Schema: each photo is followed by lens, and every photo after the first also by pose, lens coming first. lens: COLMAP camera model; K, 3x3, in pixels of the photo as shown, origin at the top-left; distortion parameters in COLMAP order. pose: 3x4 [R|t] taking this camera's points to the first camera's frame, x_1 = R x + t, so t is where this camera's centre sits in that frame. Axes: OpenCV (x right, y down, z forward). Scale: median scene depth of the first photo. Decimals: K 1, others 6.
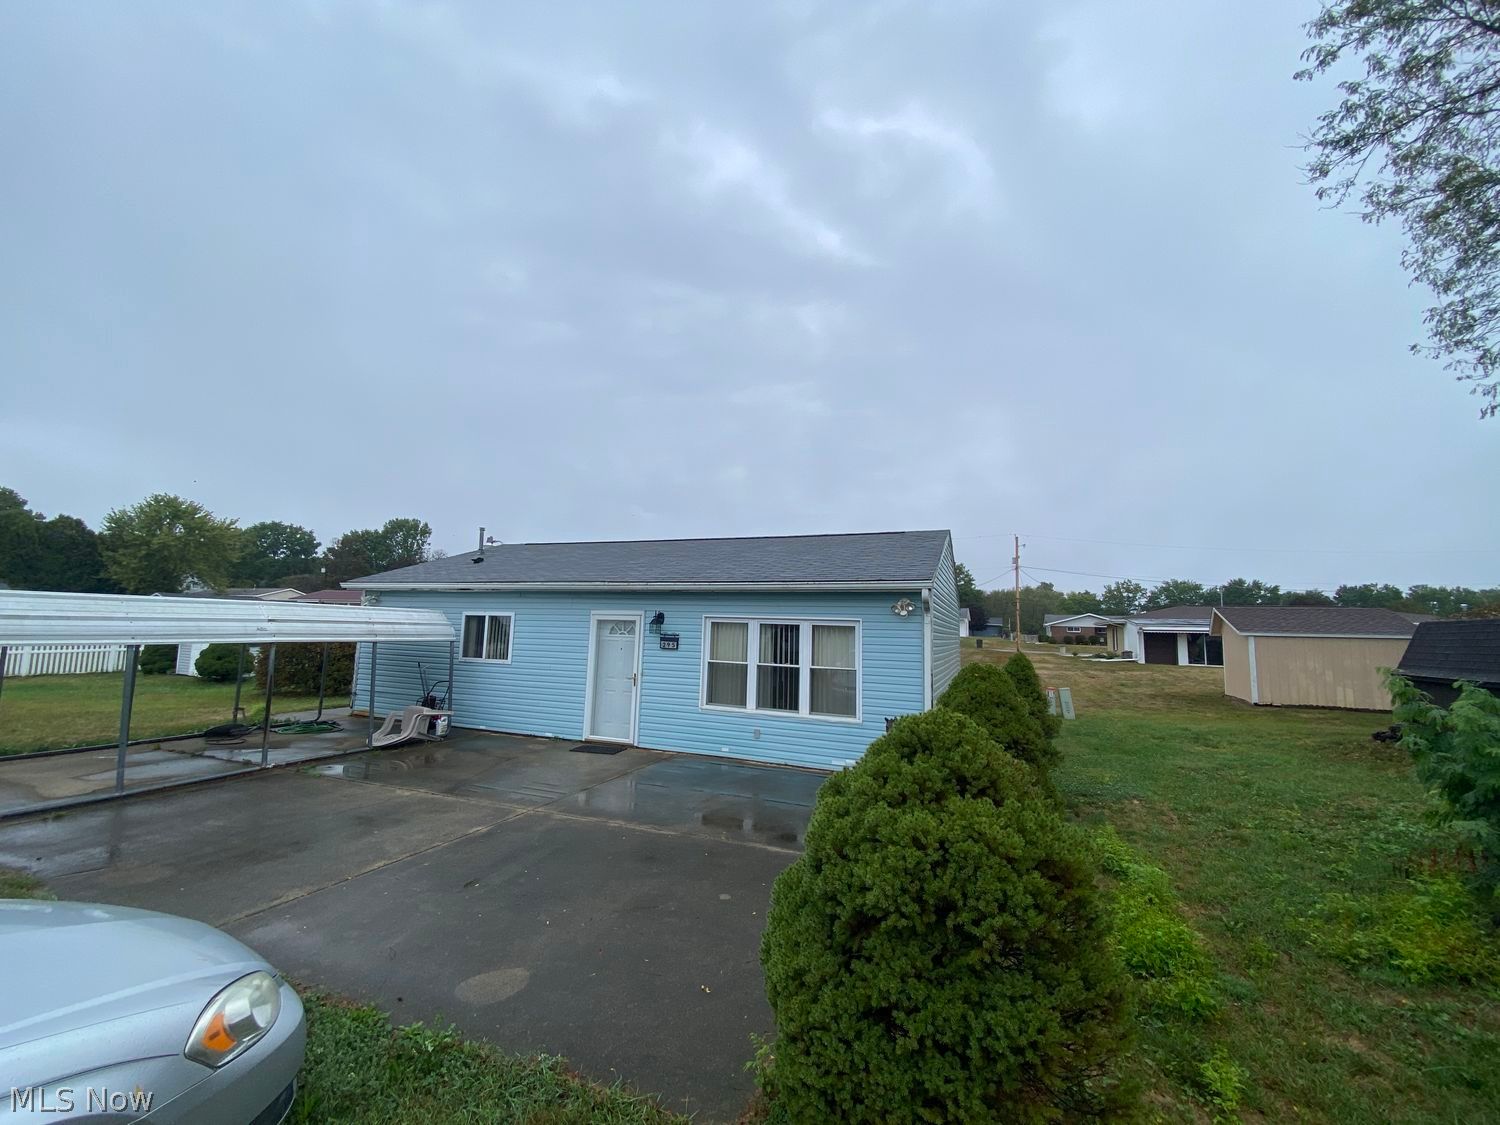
lens RADIAL K [[662.3, 0, 750.5], [0, 662.3, 561.1], [0, 0, 1]] dist [-0.002938, -0.000594]
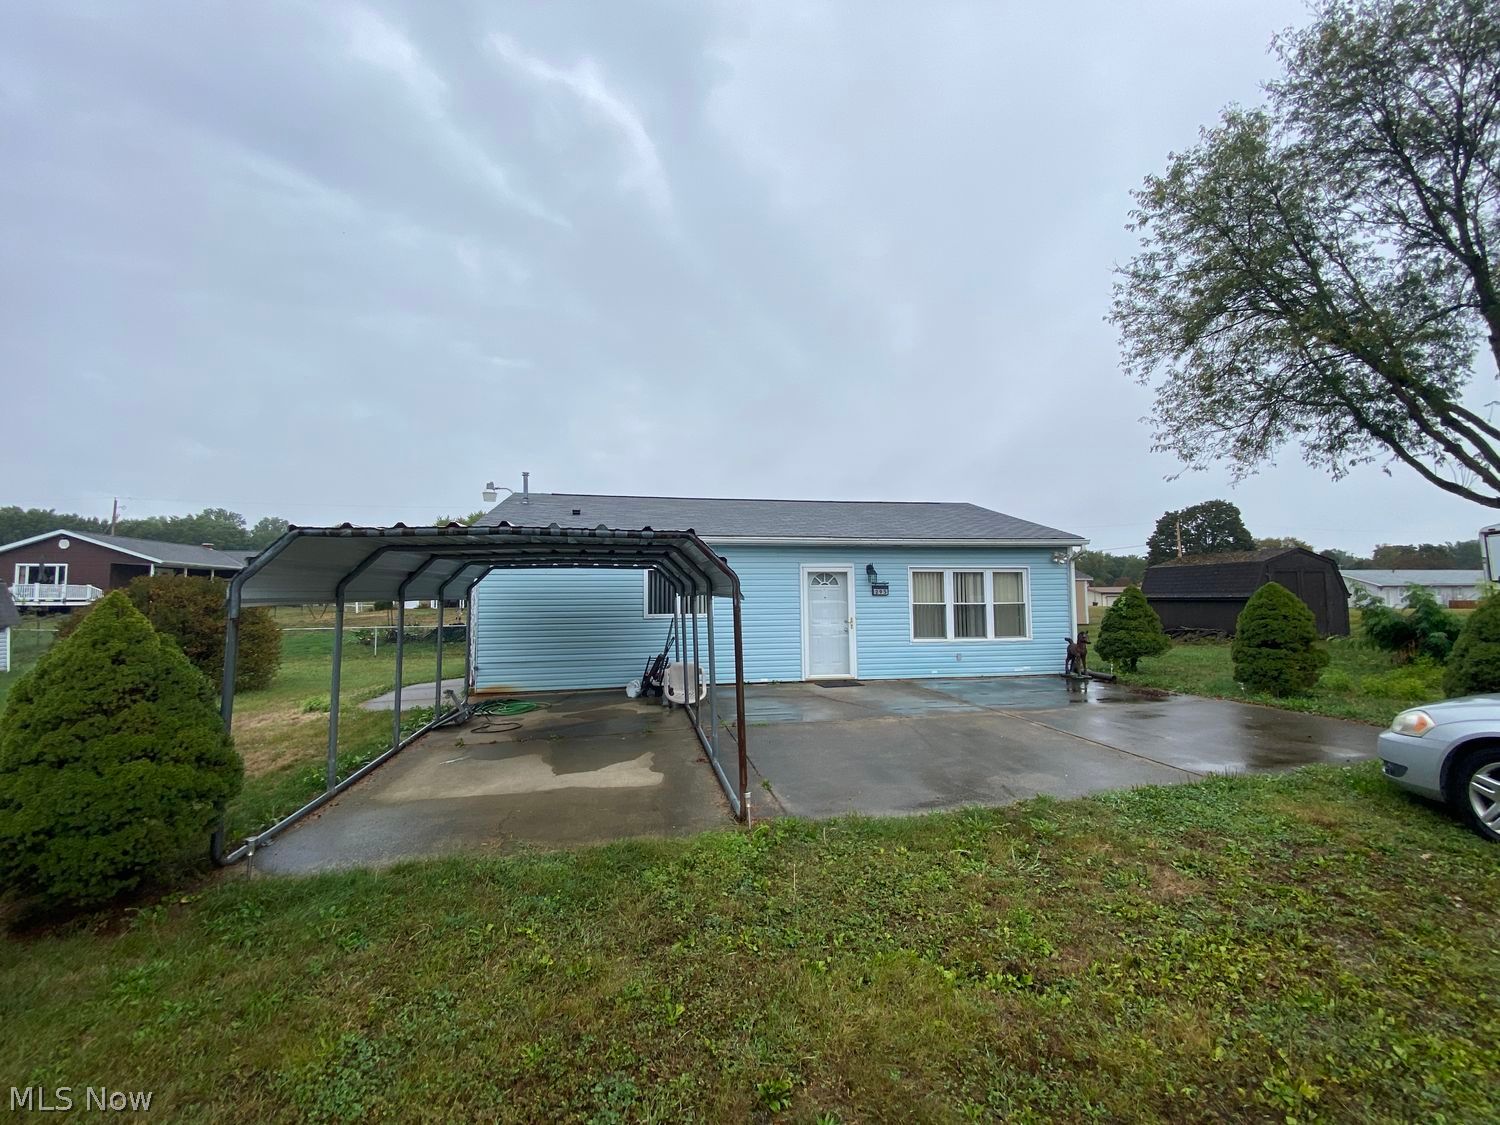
lens RADIAL K [[600.5, 0, 749.2], [0, 600.5, 558.4], [0, 0, 1]] dist [0.004665, 0.000231]
pose [[0.843463, -0.014018, 0.537005, -0.888724], [-0.029624, 0.996924, 0.072555, -0.004019], [-0.536370, -0.077106, 0.840453, 0.226945]]
